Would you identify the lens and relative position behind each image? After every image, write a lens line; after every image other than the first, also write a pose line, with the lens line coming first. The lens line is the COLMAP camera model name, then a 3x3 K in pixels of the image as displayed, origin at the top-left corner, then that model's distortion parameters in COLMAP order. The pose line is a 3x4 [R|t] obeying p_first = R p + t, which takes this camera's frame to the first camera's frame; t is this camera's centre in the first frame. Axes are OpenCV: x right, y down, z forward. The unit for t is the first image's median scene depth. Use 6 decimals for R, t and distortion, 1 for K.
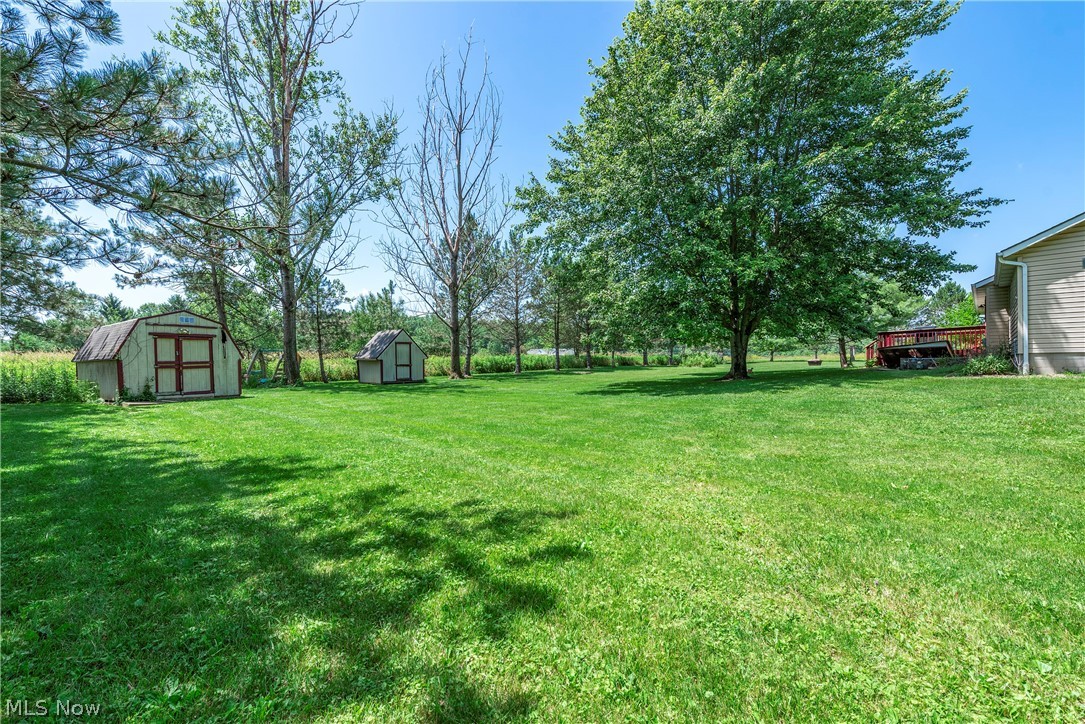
lens RADIAL K [[466.9, 0, 542.5], [0, 466.9, 362.0], [0, 0, 1]] dist [-0.000279, 0.000002]
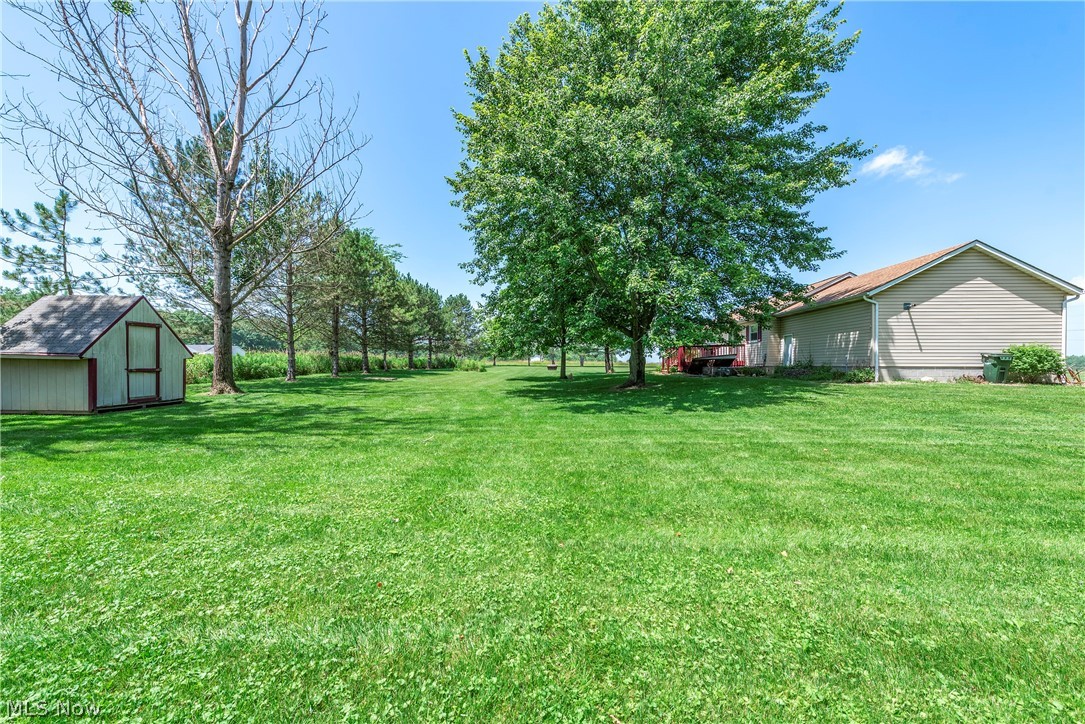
lens RADIAL K [[428.4, 0, 542.5], [0, 428.4, 362.0], [0, 0, 1]] dist [0.000815, 0.000053]
pose [[0.732797, 0.016366, 0.680251, -0.298005], [-0.013754, 0.999863, -0.009239, -0.003676], [-0.680309, -0.002586, 0.732921, 0.390267]]
